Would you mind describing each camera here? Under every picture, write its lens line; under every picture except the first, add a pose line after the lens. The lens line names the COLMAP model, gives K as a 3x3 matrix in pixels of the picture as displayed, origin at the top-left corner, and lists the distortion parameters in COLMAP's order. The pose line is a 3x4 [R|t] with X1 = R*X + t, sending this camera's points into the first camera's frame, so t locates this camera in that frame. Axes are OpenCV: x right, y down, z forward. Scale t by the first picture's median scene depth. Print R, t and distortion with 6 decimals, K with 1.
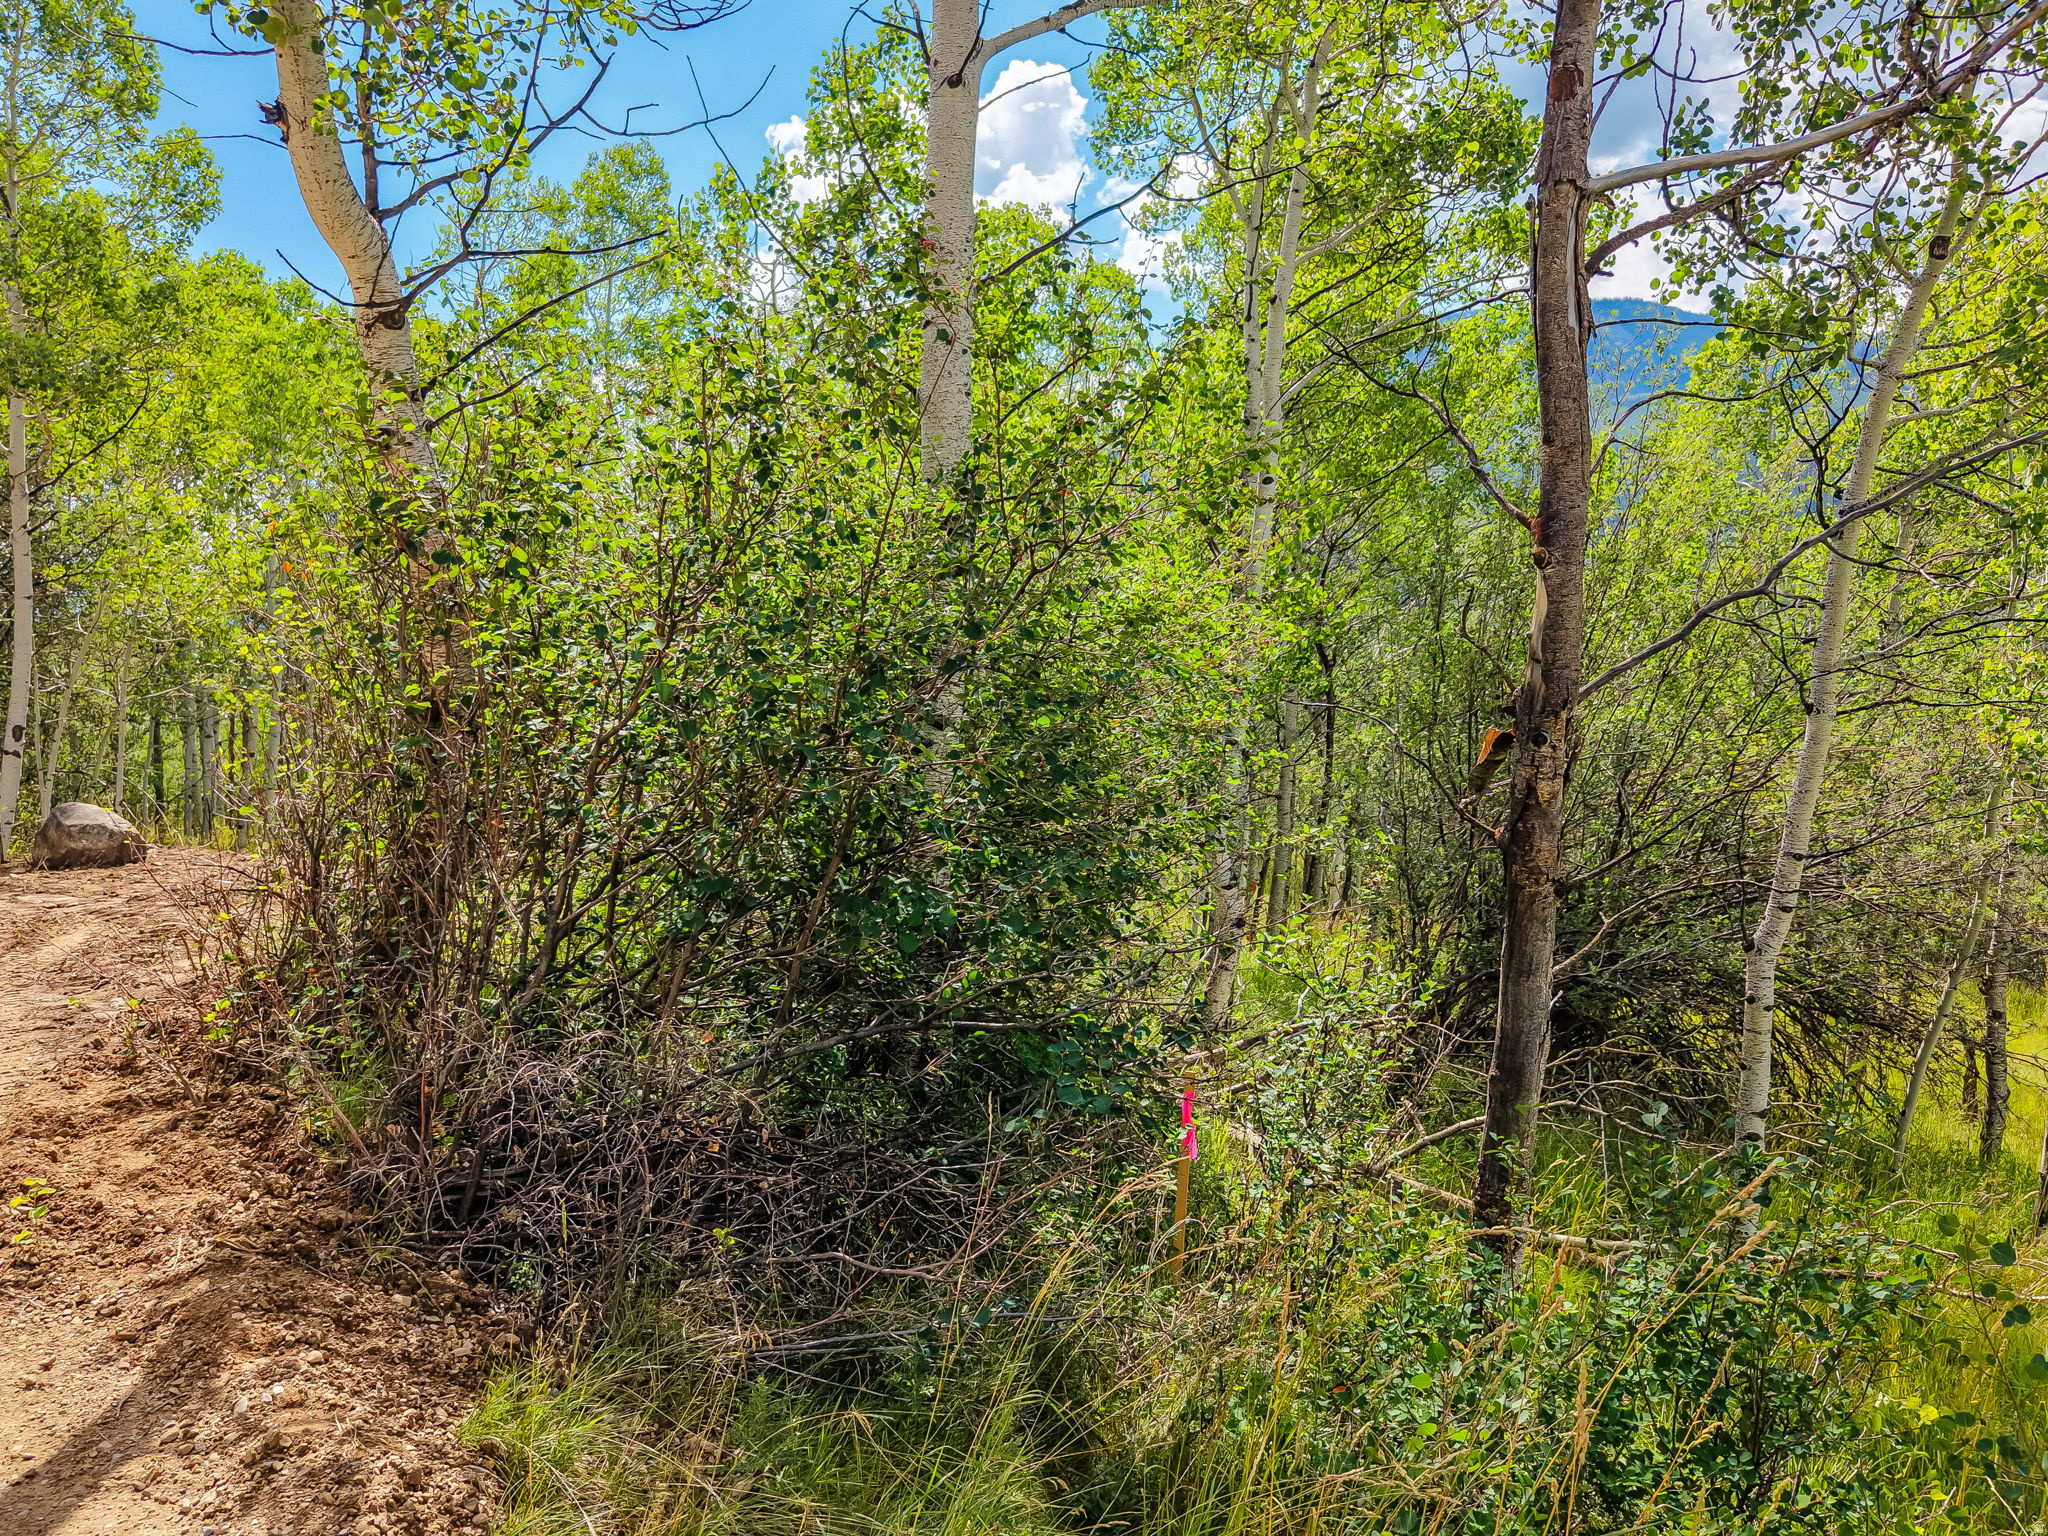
lens RADIAL K [[1386.2, 0, 1026.2], [0, 1386.2, 761.3], [0, 0, 1]] dist [0.018089, -0.017146]
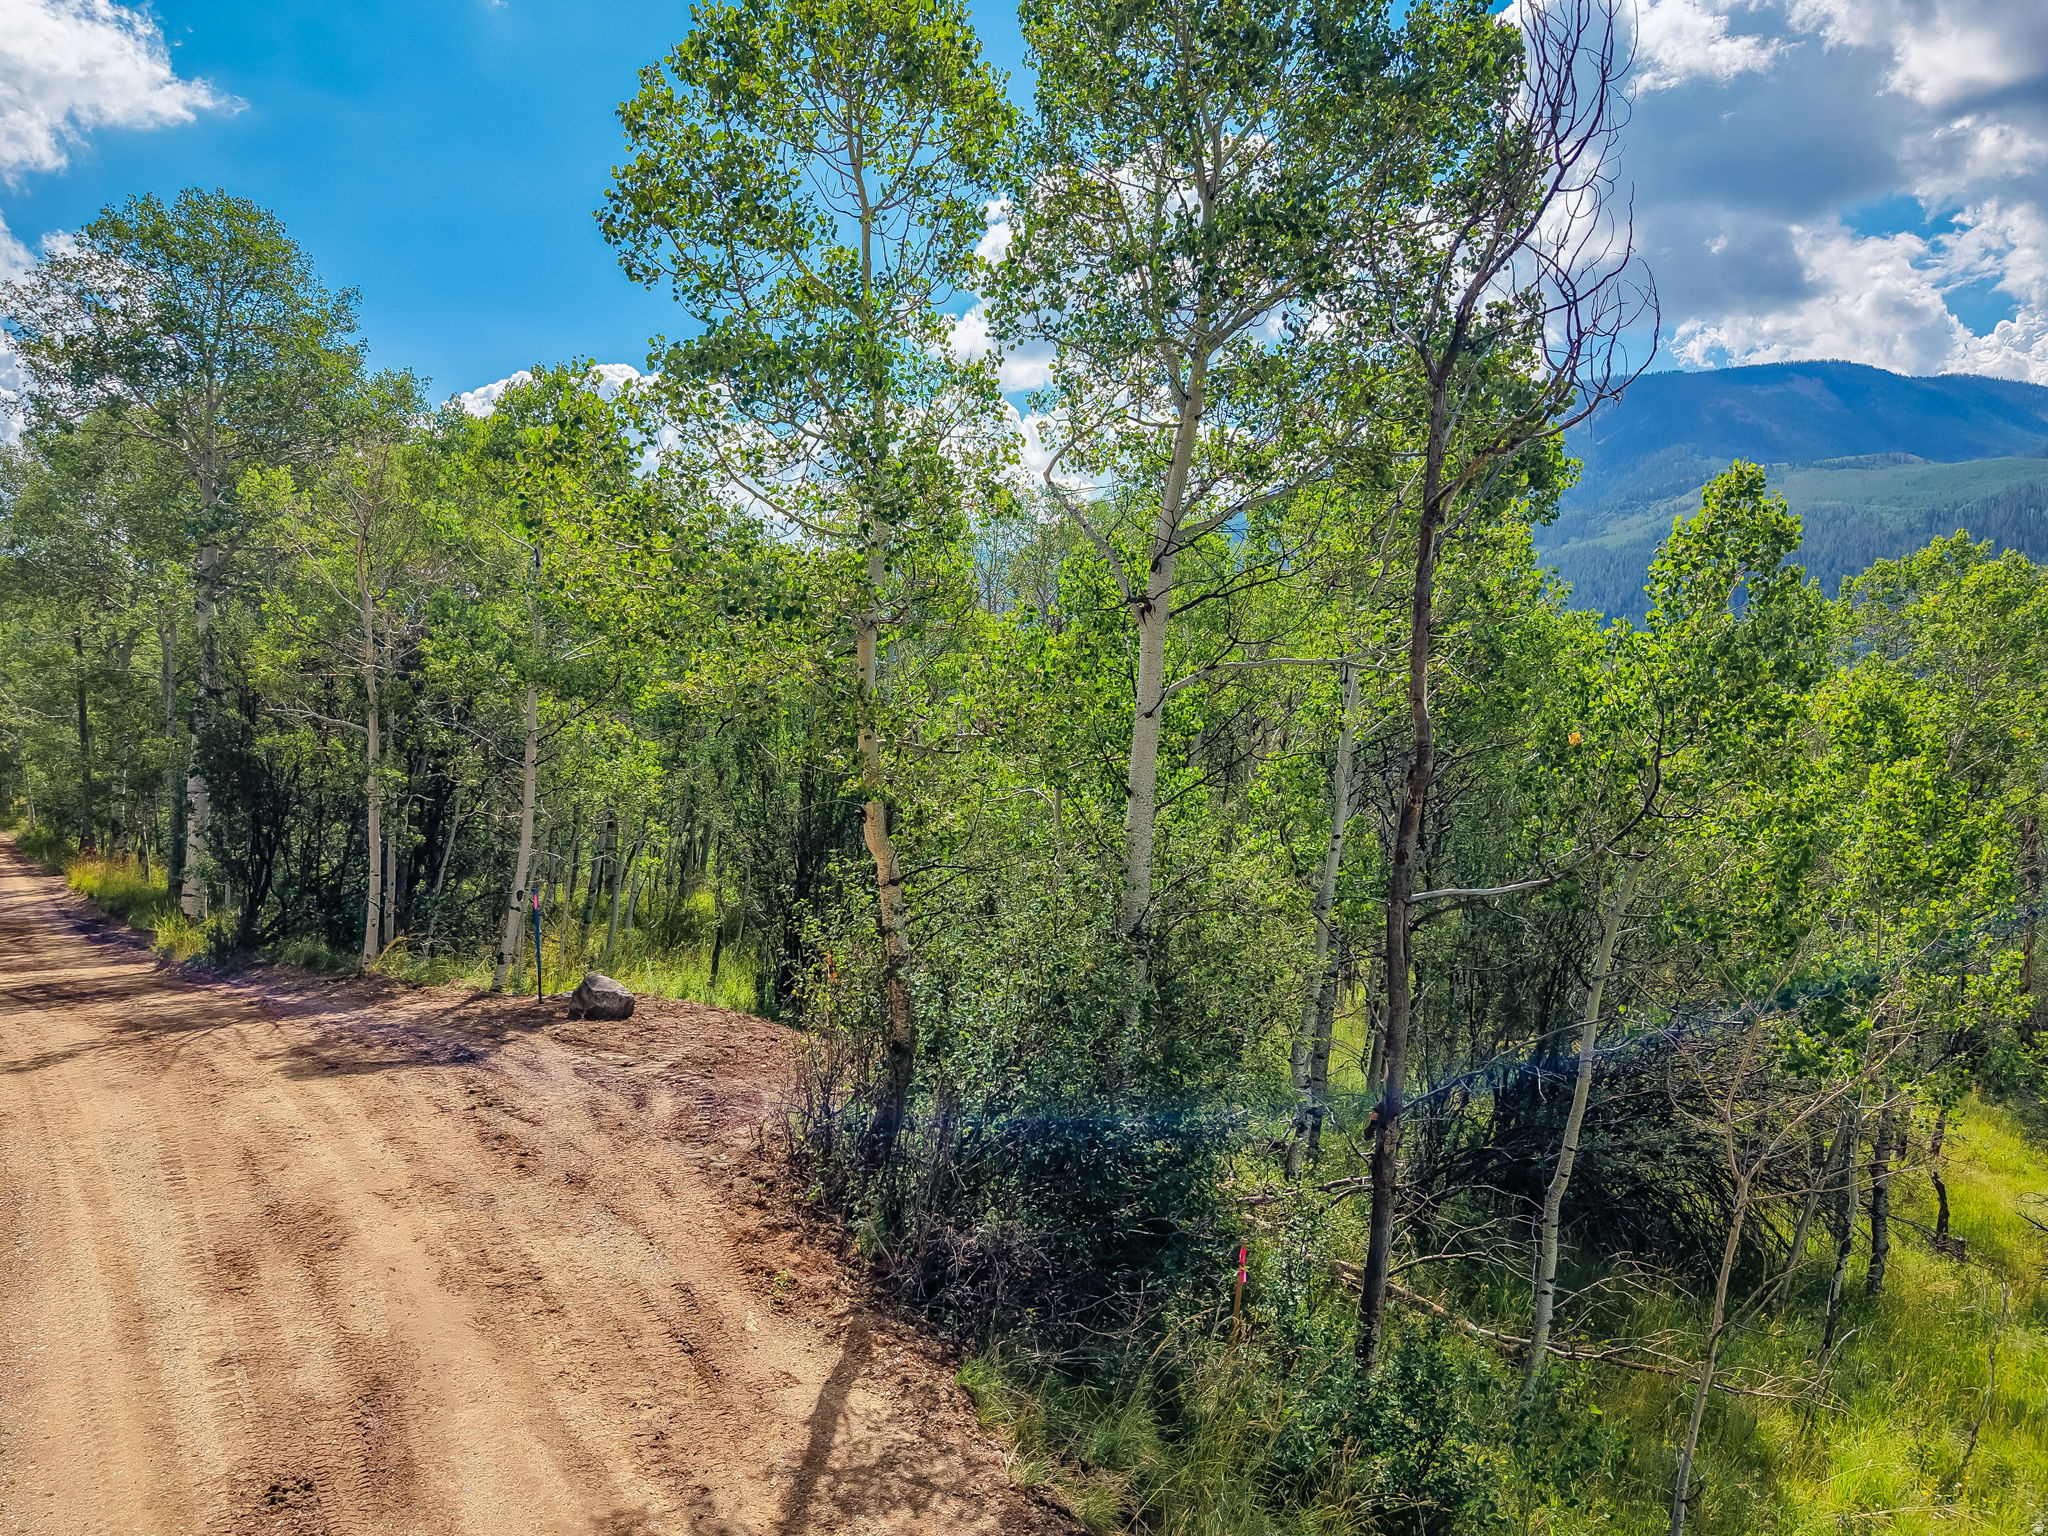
lens RADIAL K [[1386.2, 0, 1024.0], [0, 1386.2, 772.6], [0, 0, 1]] dist [0.018089, -0.017146]
pose [[0.989427, 0.031013, -0.141678, 0.080616], [-0.030474, 0.999518, 0.005969, -0.593724], [0.141795, -0.001588, 0.989895, -1.359439]]
